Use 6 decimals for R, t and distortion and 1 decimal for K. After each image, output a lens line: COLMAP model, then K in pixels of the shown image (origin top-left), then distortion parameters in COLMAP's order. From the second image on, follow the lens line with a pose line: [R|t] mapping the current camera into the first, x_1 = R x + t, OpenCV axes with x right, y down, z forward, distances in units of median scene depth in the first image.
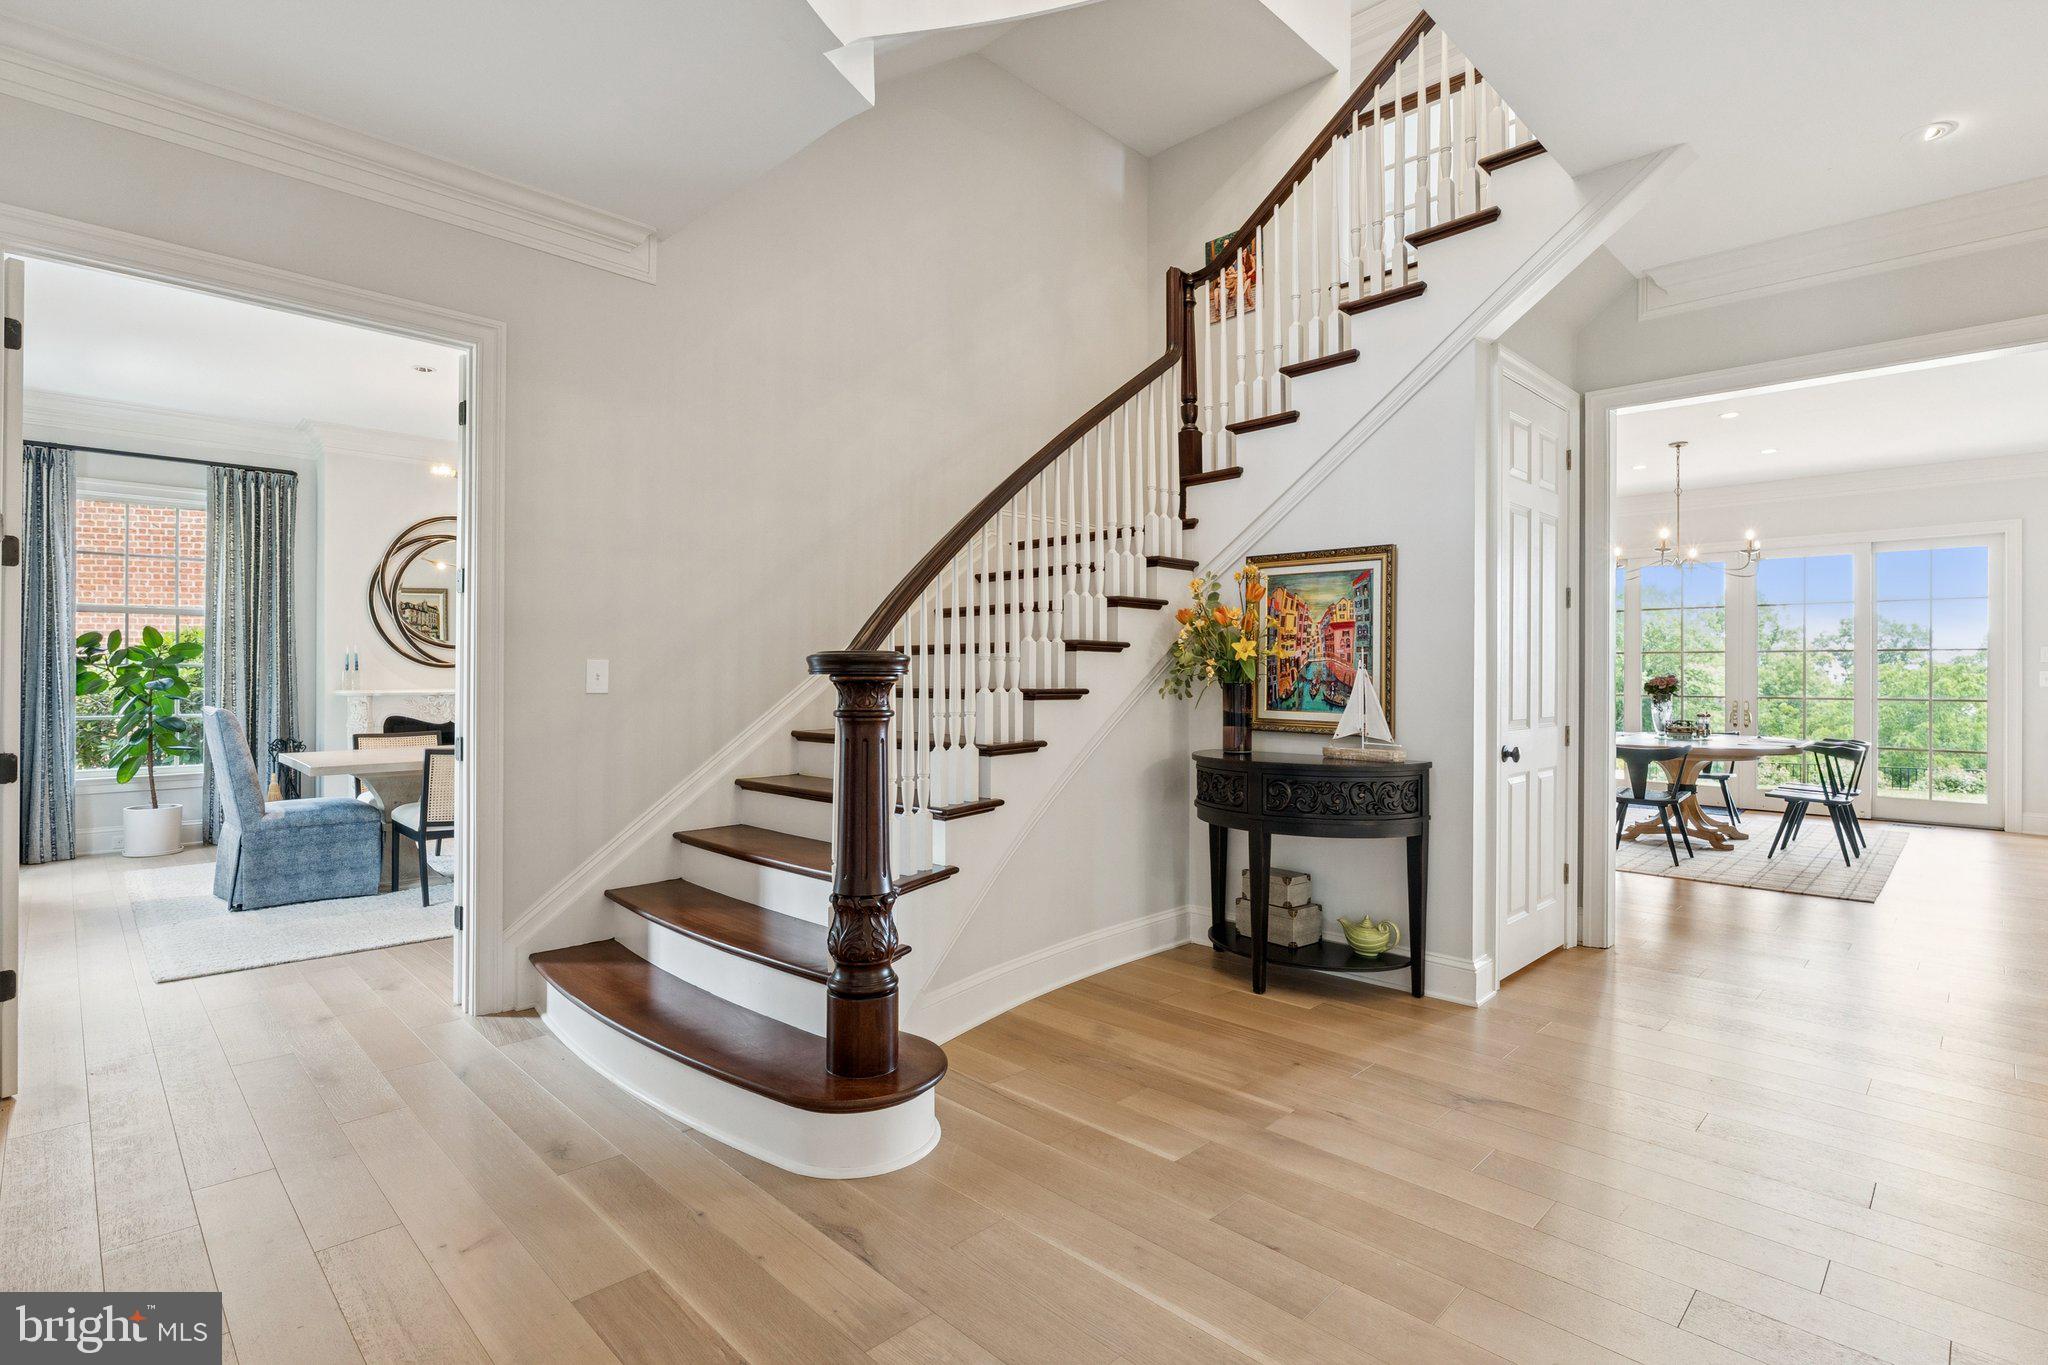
lens RADIAL K [[982.1, 0, 1024.0], [0, 982.1, 682.5], [0, 0, 1]] dist [-0.000923, 0.000142]
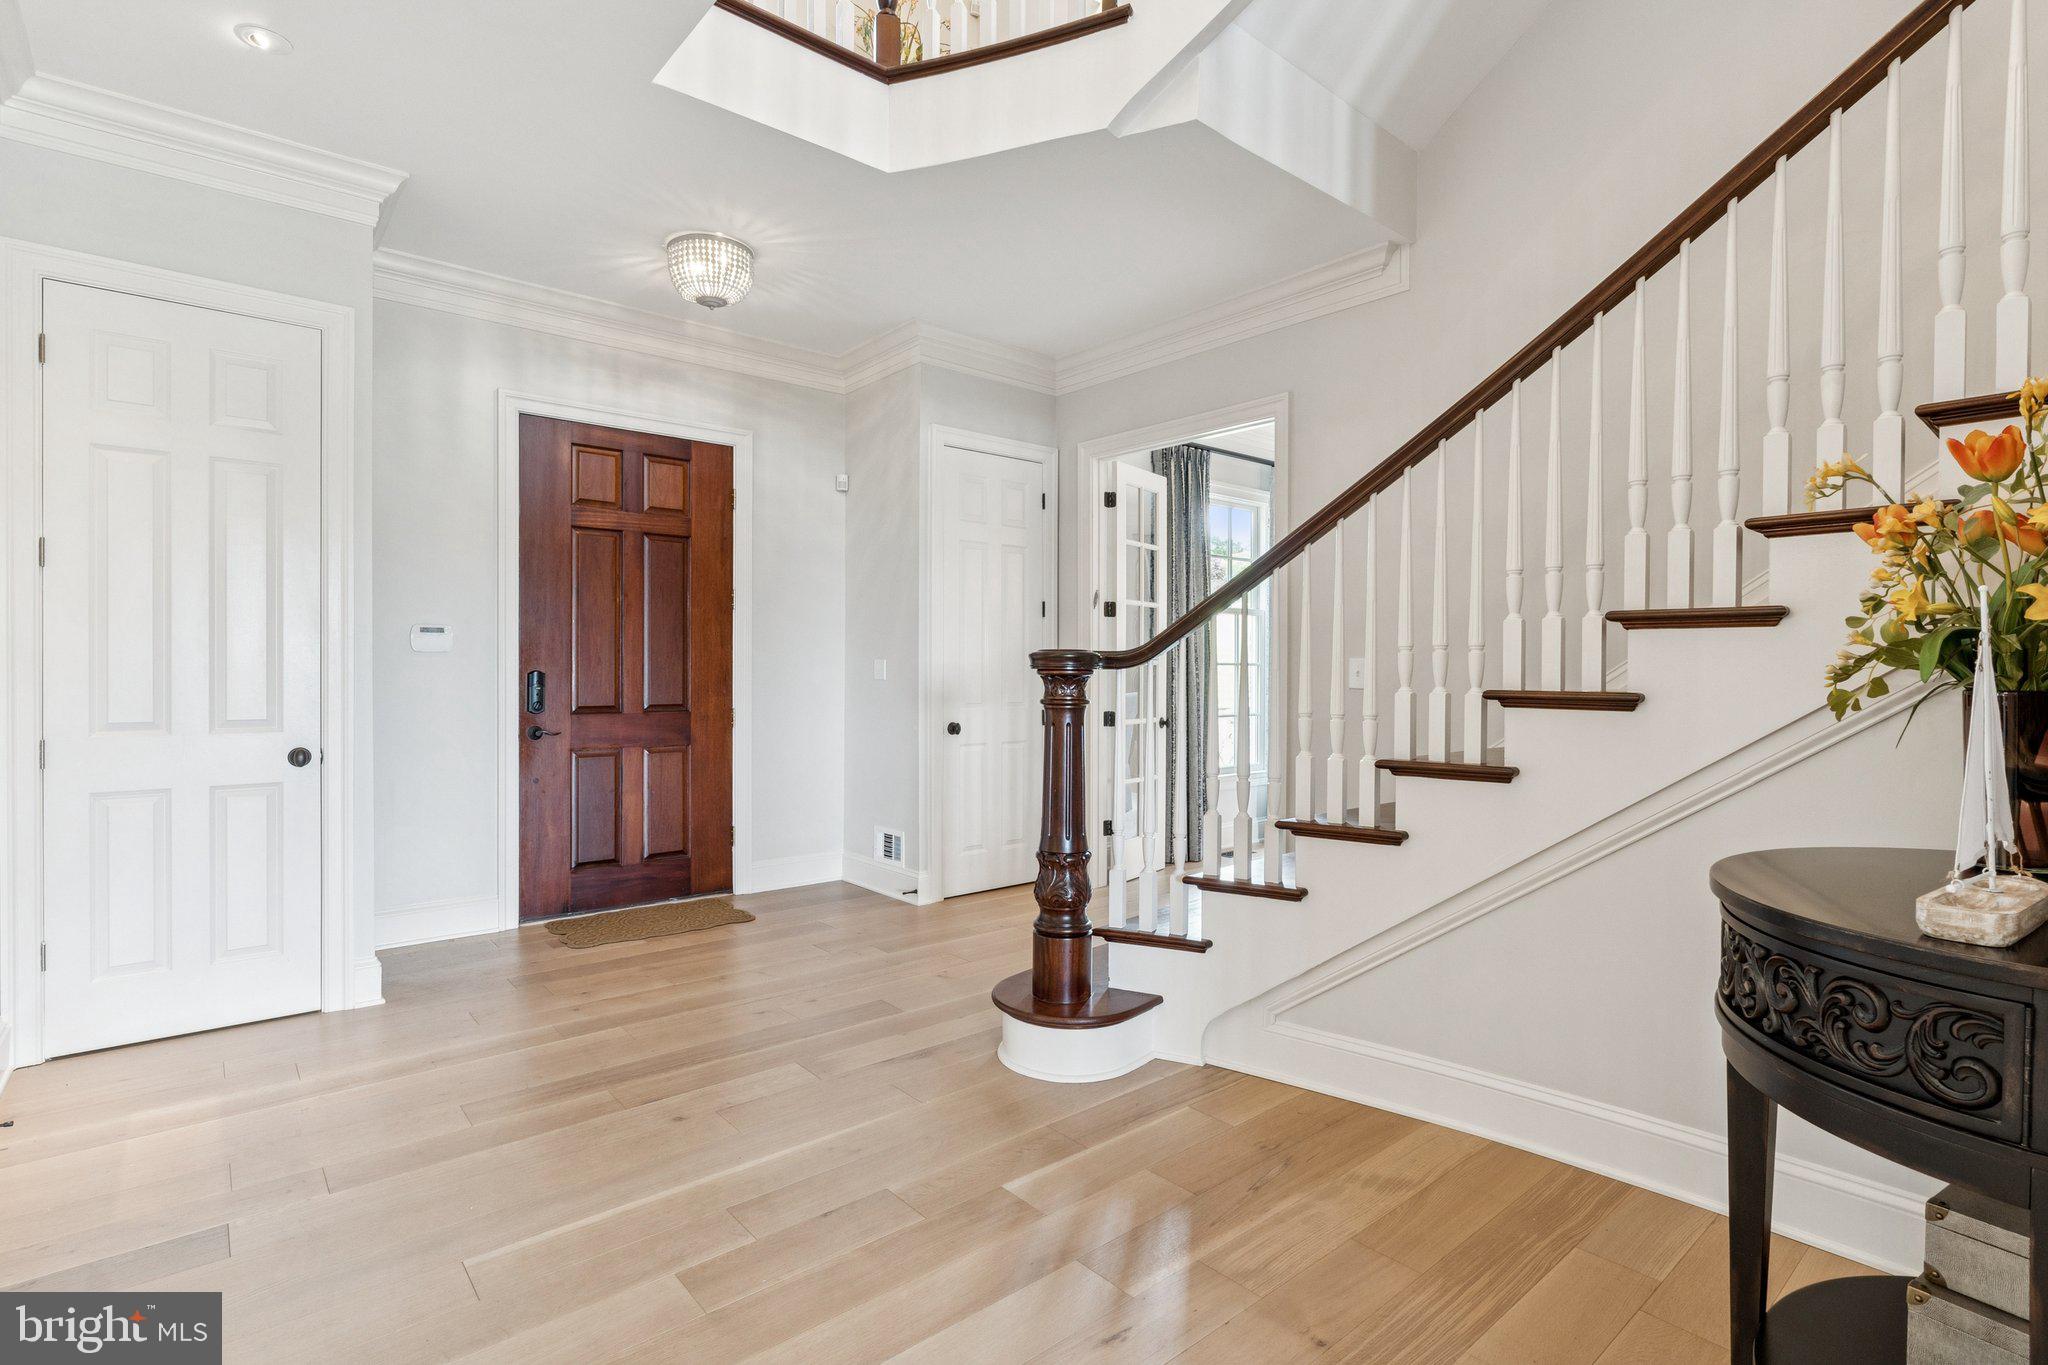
lens RADIAL K [[982.1, 0, 1024.0], [0, 982.1, 682.5], [0, 0, 1]] dist [-0.000923, 0.000142]
pose [[-0.077085, 0.004732, -0.997013, 0.983086], [-0.014898, 0.999872, 0.005898, 0.003284], [0.996913, 0.015308, -0.077005, 0.989352]]
